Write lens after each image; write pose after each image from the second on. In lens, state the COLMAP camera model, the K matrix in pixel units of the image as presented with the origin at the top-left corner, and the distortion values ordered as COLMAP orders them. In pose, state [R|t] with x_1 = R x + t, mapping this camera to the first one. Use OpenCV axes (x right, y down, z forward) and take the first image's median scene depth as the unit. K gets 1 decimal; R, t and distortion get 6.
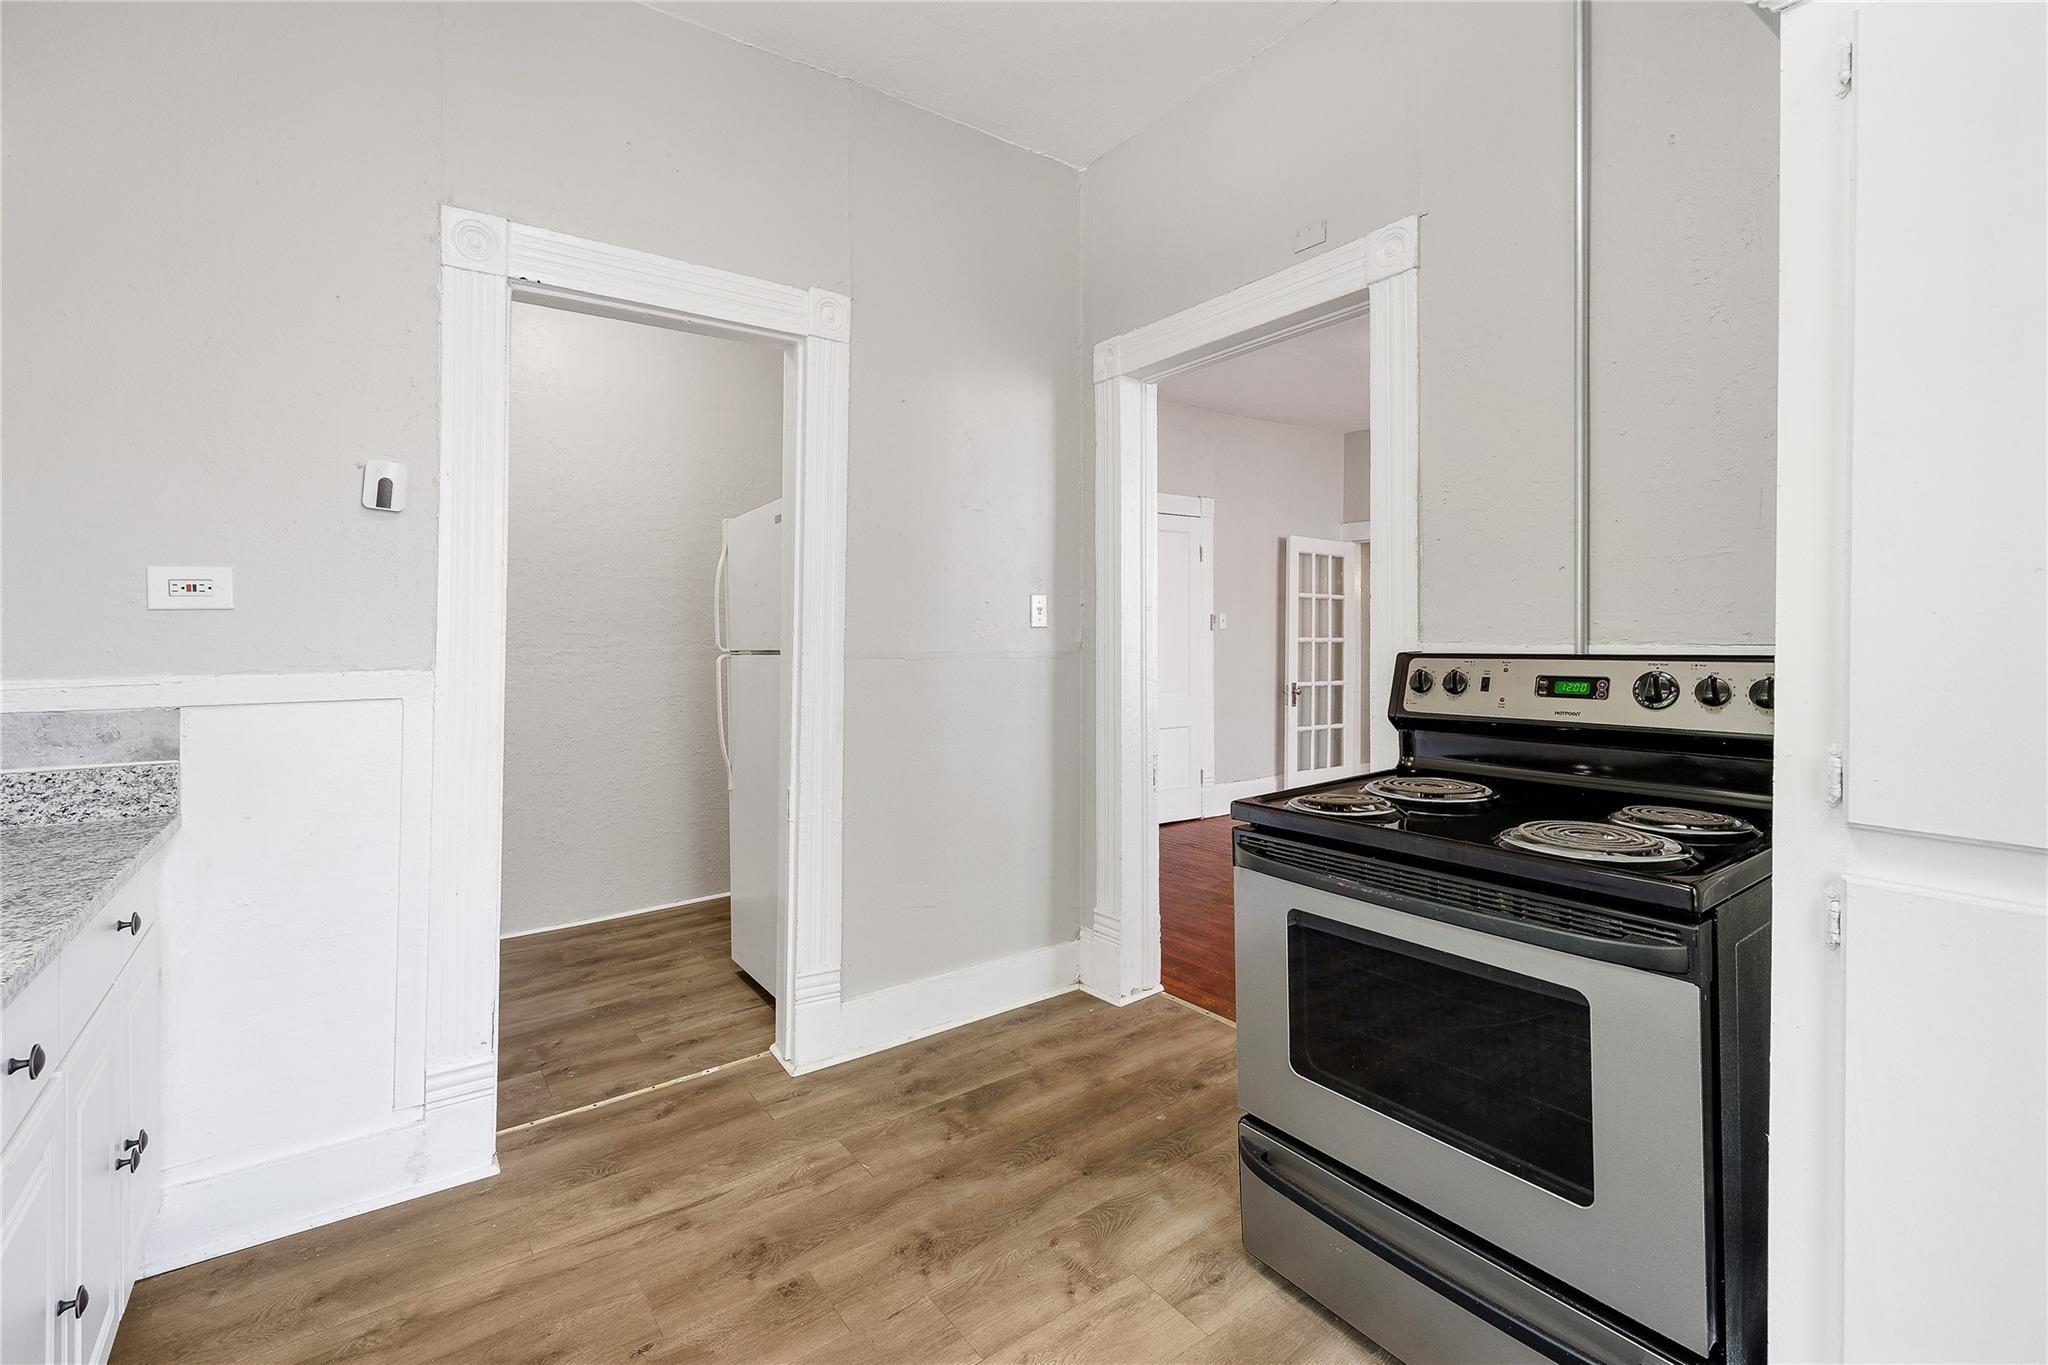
lens RADIAL K [[880.6, 0, 1062.2], [0, 880.6, 626.9], [0, 0, 1]] dist [-0.001099, 0.000953]
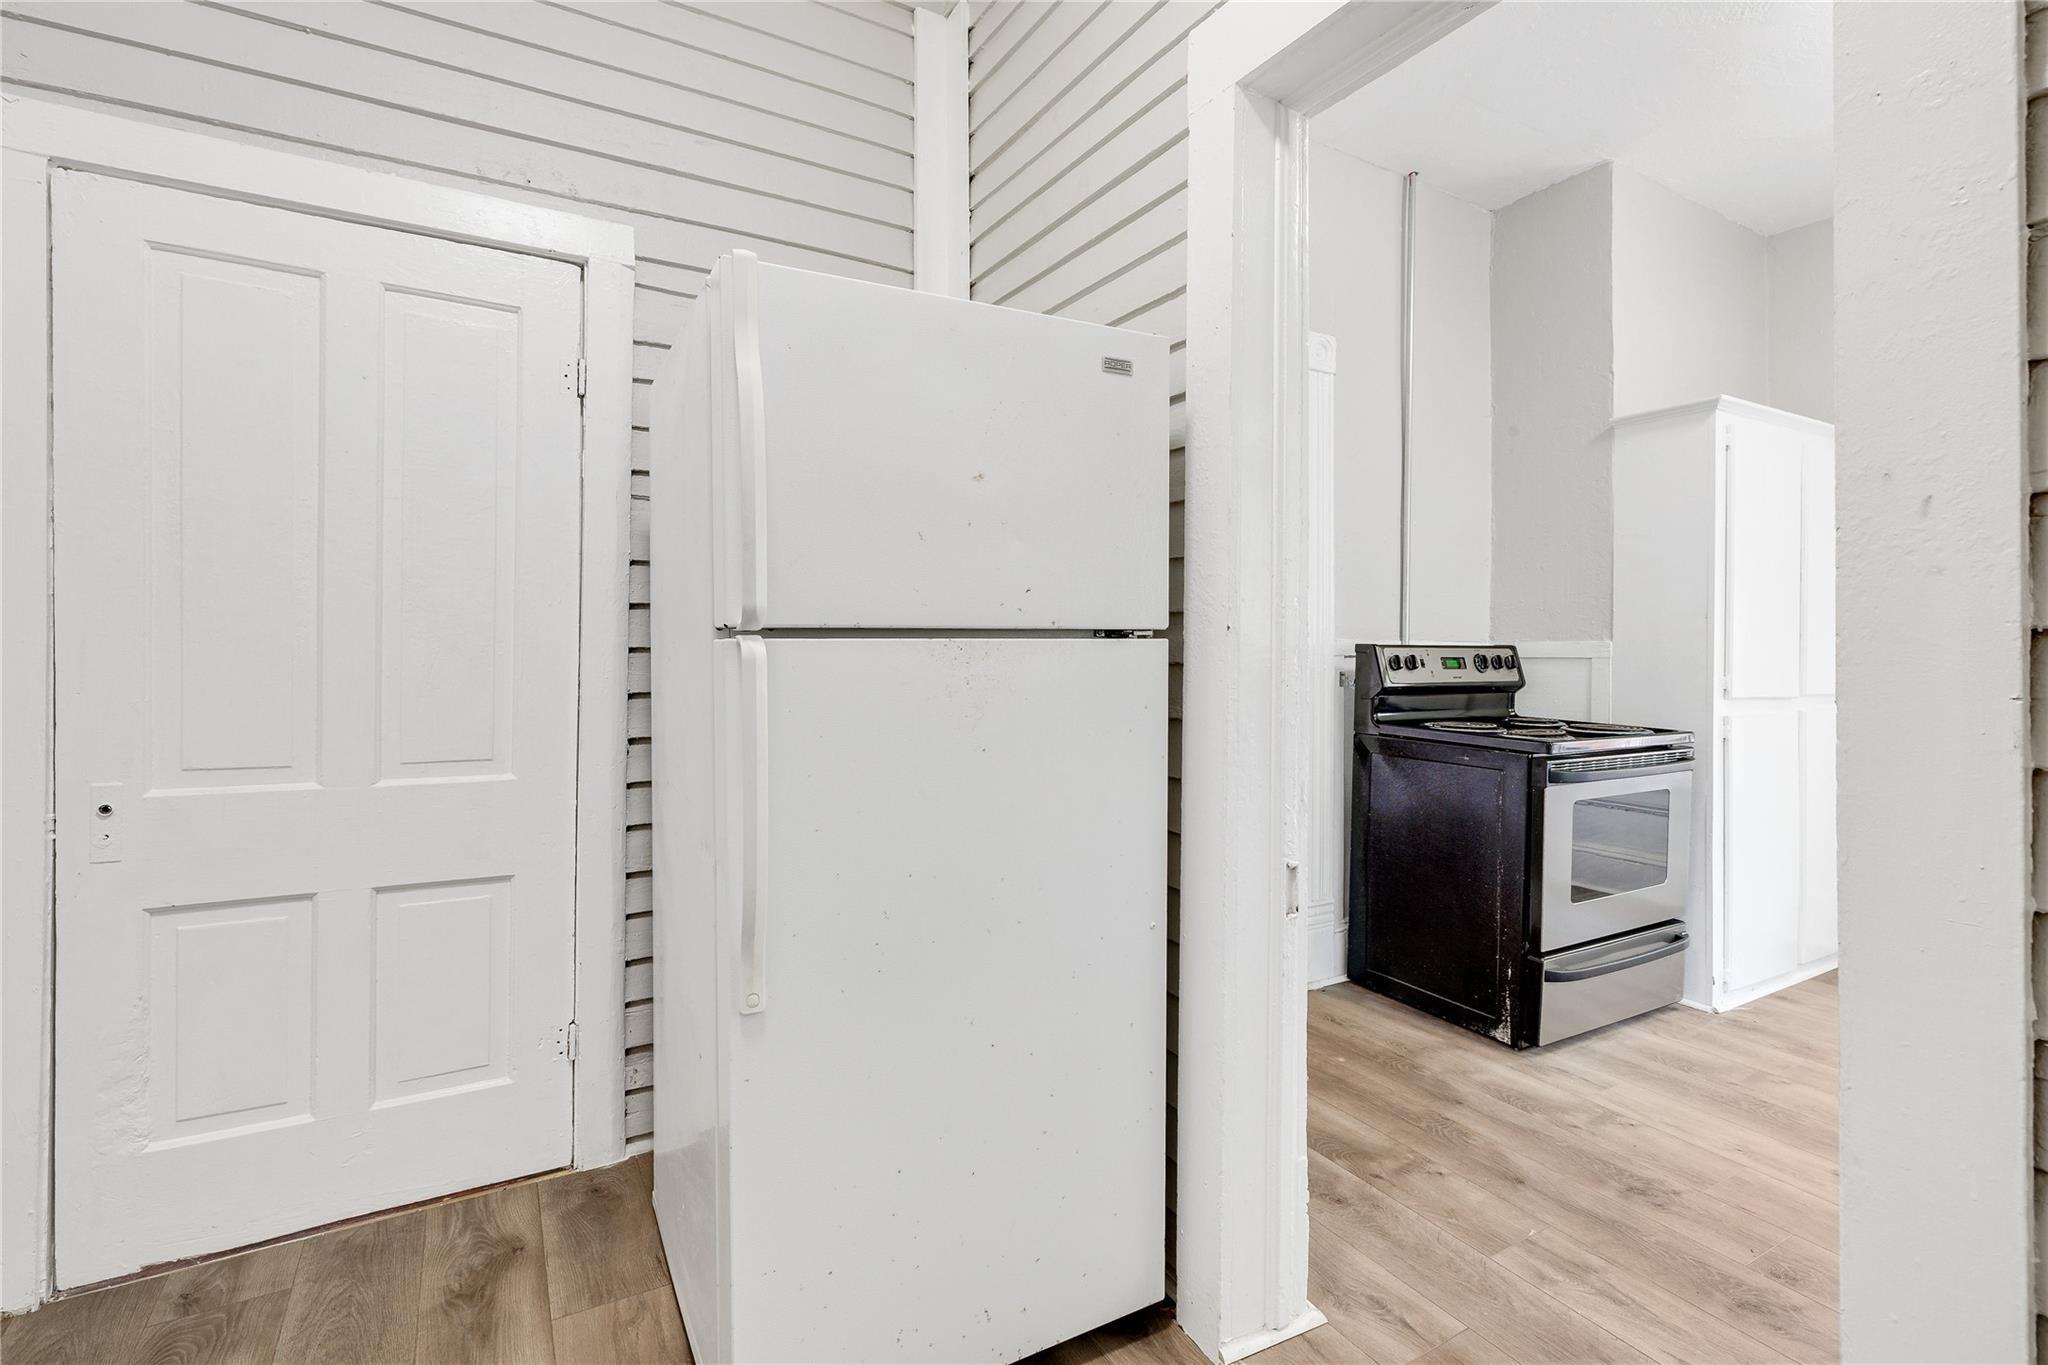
lens RADIAL K [[880.6, 0, 947.1], [0, 880.6, 660.7], [0, 0, 1]] dist [-0.001099, 0.000953]
pose [[0.194571, -0.006789, 0.980865, -1.255464], [-0.020396, 0.999732, 0.010965, 0.062295], [-0.980676, -0.022140, 0.194381, 1.505264]]
